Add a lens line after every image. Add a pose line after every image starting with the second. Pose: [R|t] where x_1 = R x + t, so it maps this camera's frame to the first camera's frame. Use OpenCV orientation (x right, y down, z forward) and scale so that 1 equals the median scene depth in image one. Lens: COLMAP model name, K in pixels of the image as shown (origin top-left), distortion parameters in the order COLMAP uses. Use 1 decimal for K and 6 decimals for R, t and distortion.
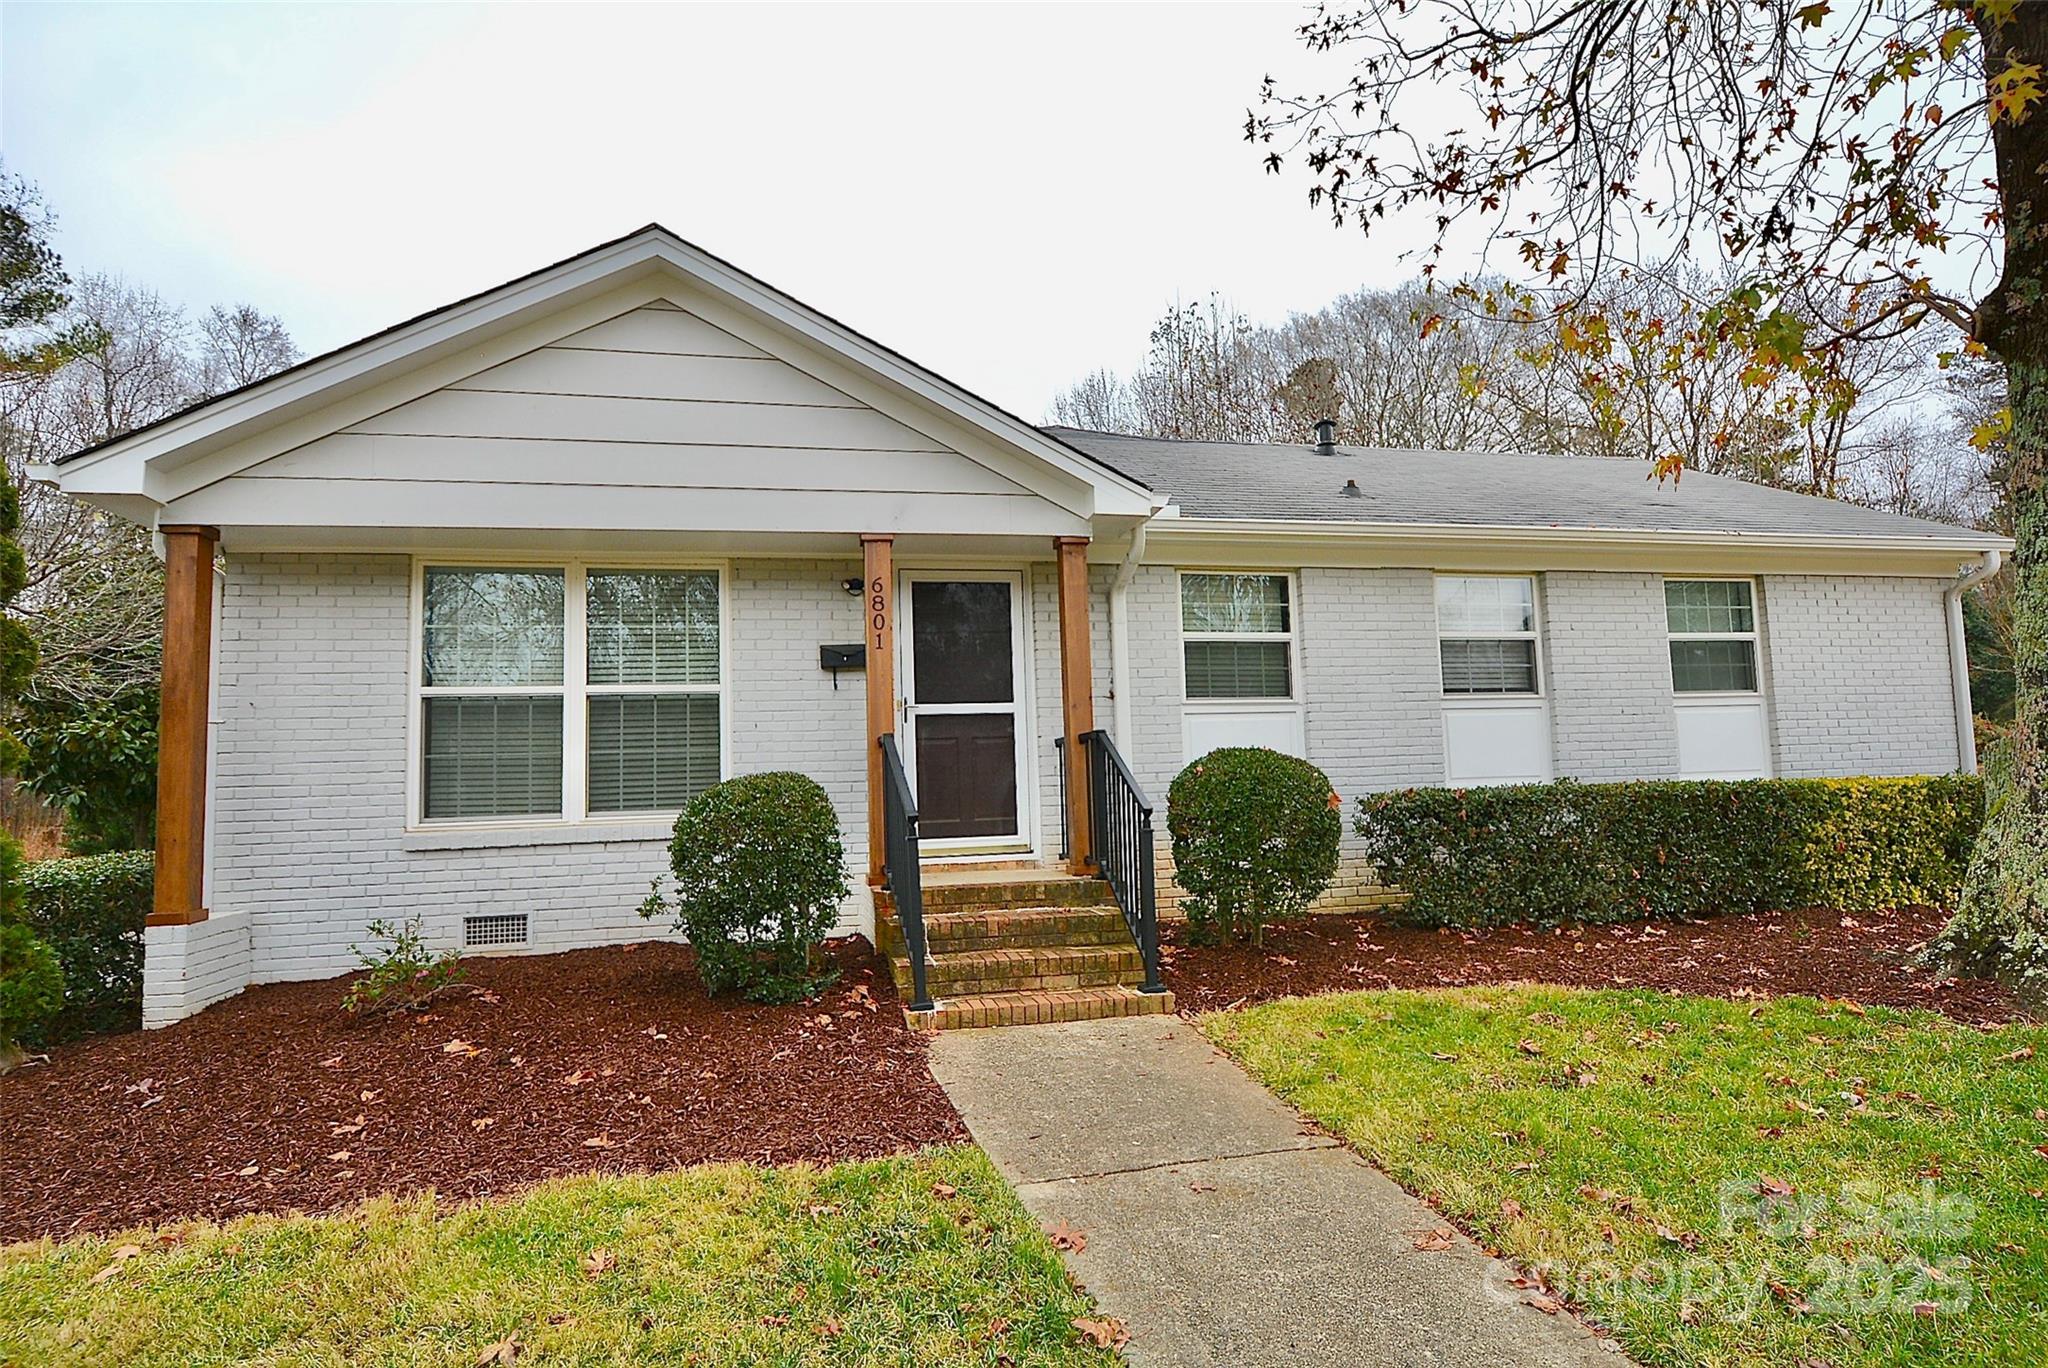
lens RADIAL K [[1043.6, 0, 1031.4], [0, 1043.6, 699.2], [0, 0, 1]] dist [-0.002713, -0.001254]
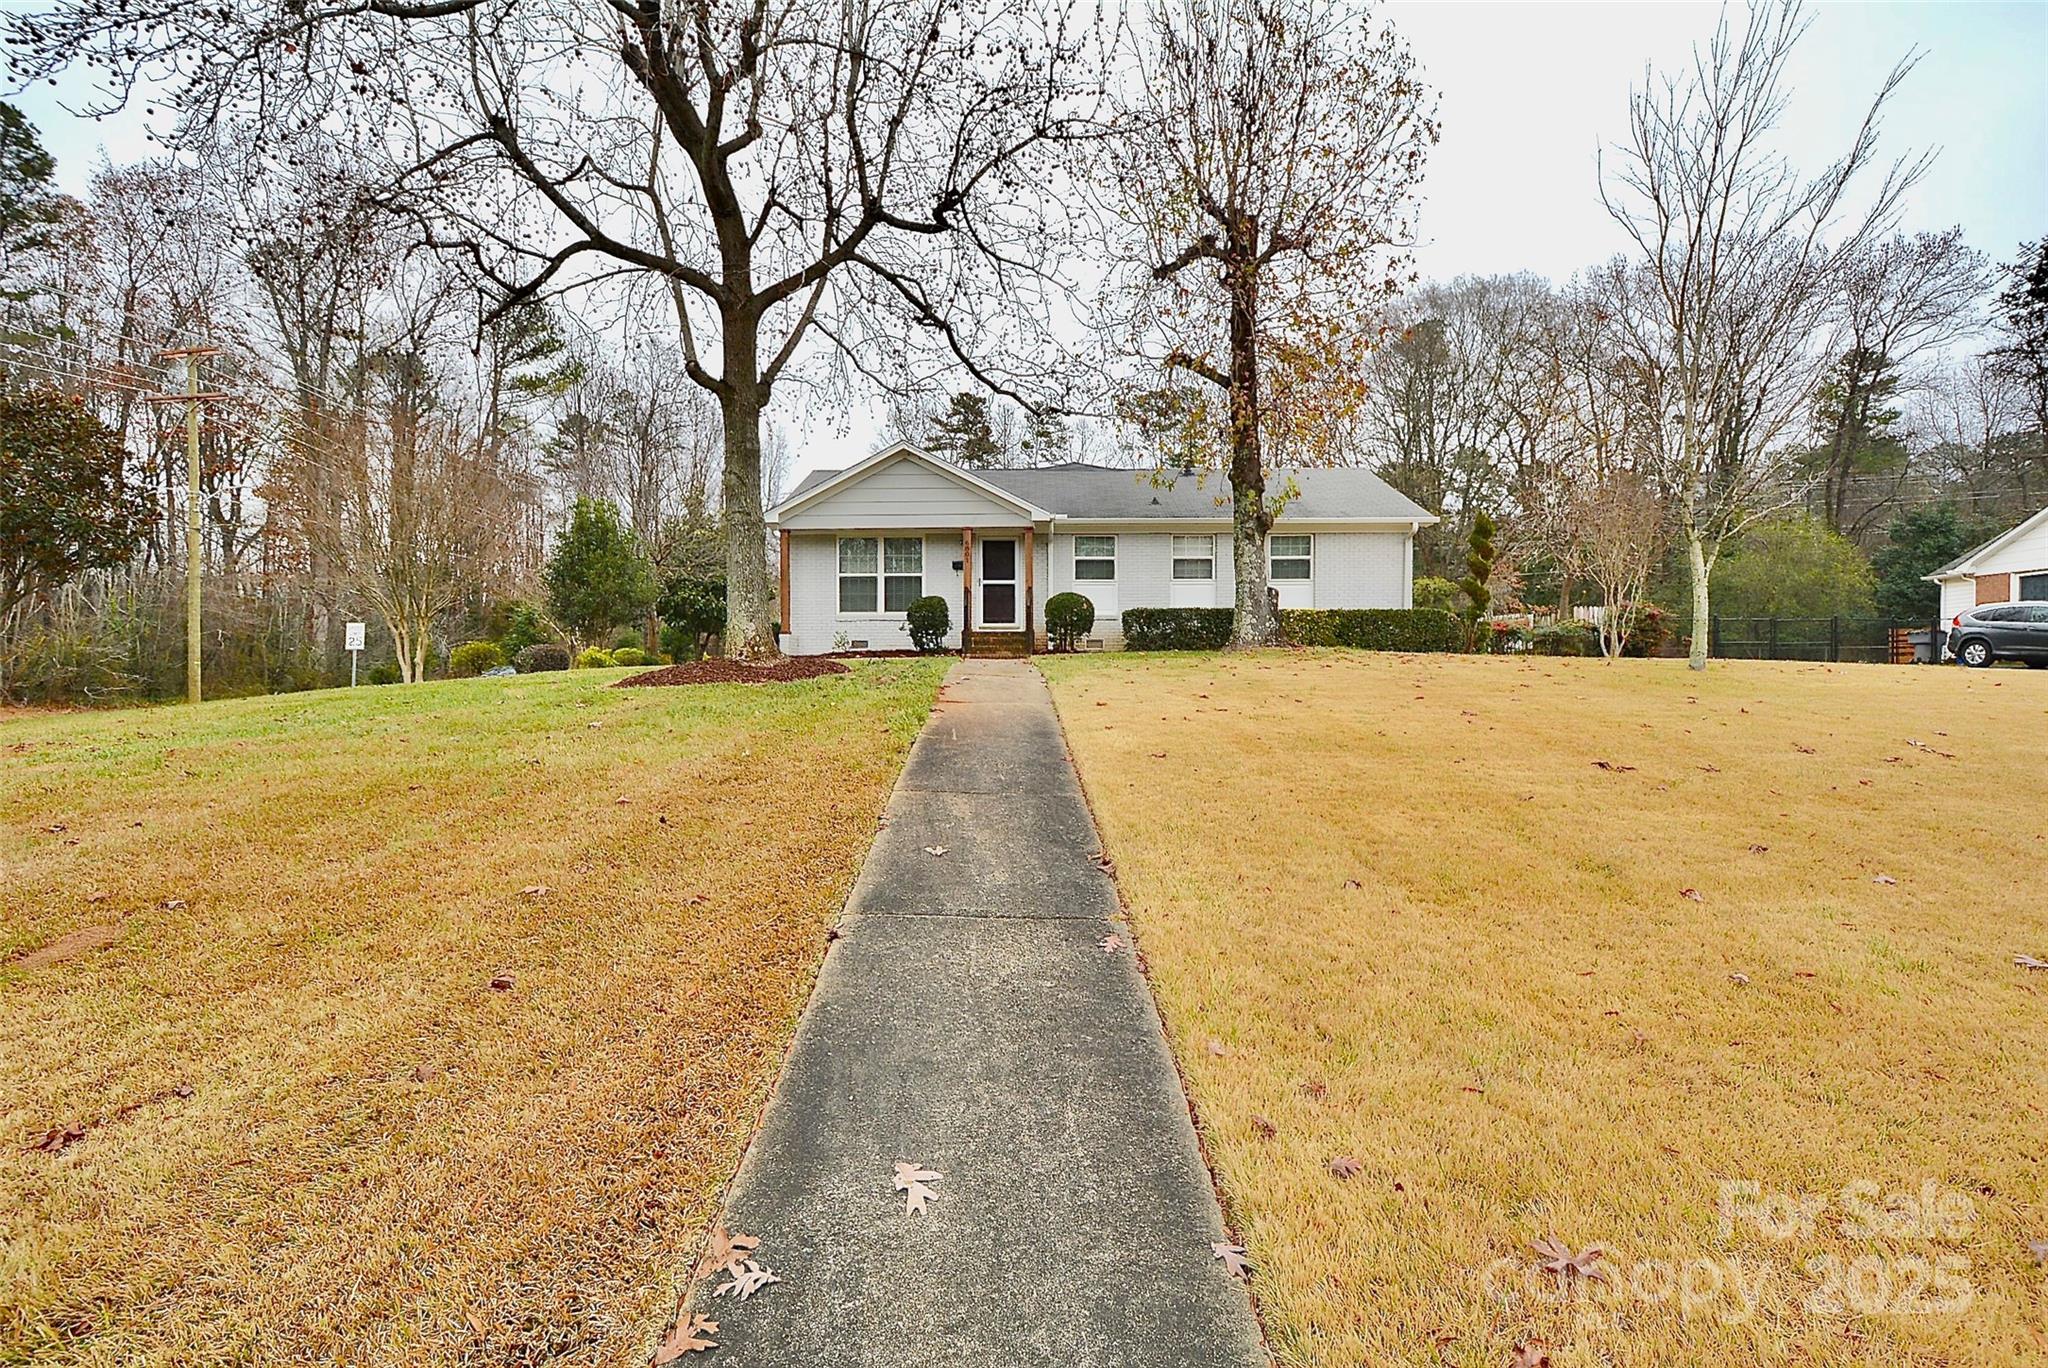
lens RADIAL K [[904.6, 0, 1021.5], [0, 904.6, 689.1], [0, 0, 1]] dist [0.001266, -0.000580]
pose [[0.975289, 0.031441, -0.218686, 0.635311], [-0.011292, 0.995622, 0.092782, 0.080521], [0.220646, -0.088019, 0.971374, -1.711093]]
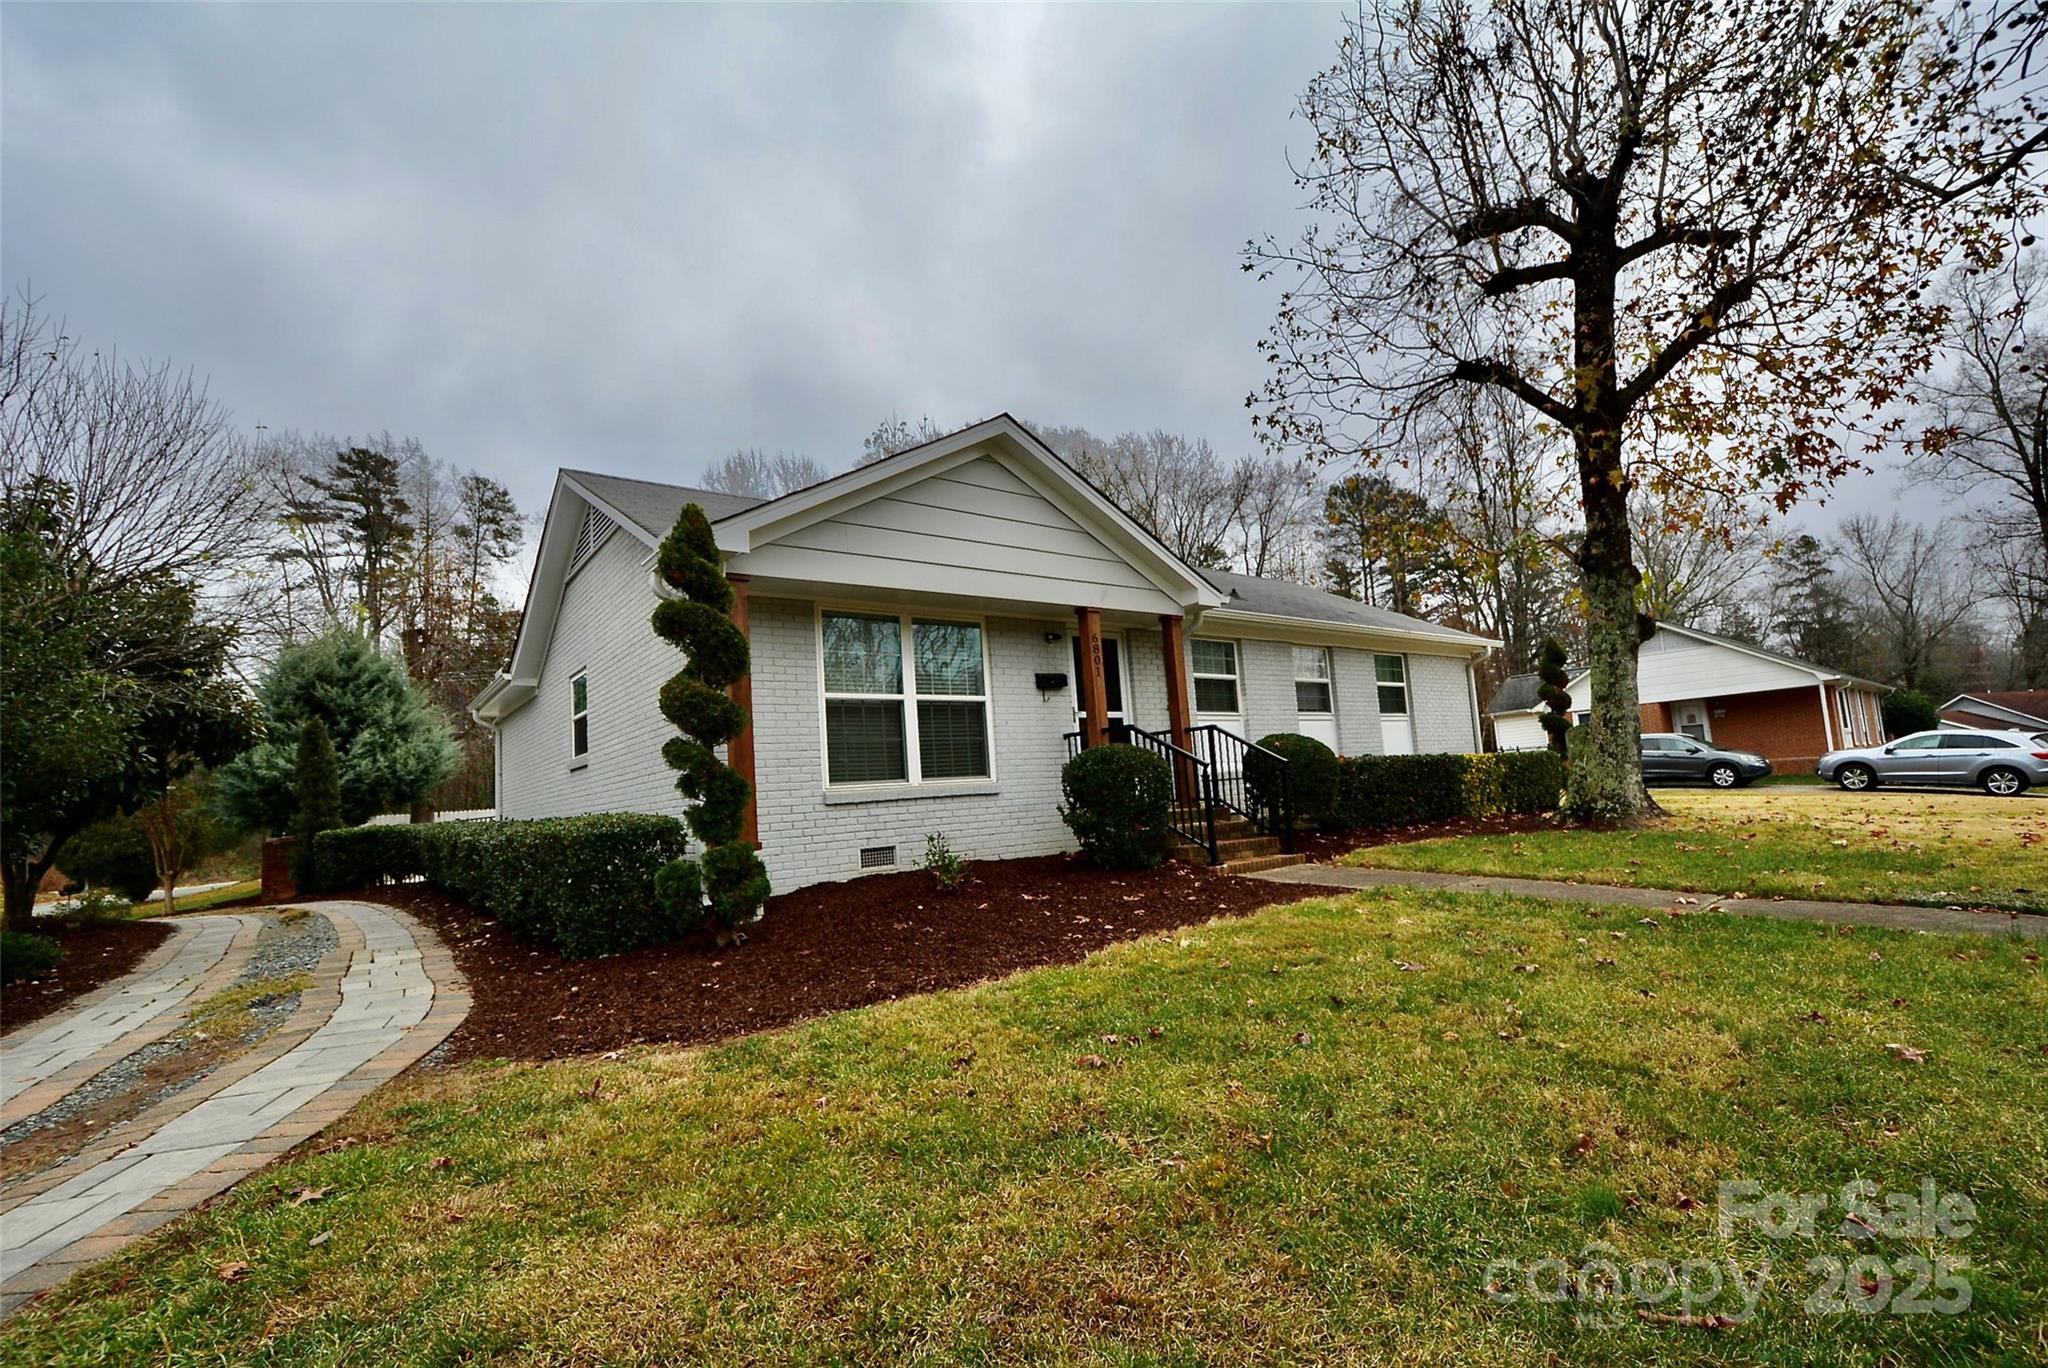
lens RADIAL K [[904.6, 0, 1024.1], [0, 904.6, 700.5], [0, 0, 1]] dist [0.001266, -0.000580]
pose [[0.900226, 0.018477, 0.435031, -0.844769], [0.000750, 0.999032, -0.043984, 0.052191], [-0.435423, 0.039922, 0.899340, -0.246582]]
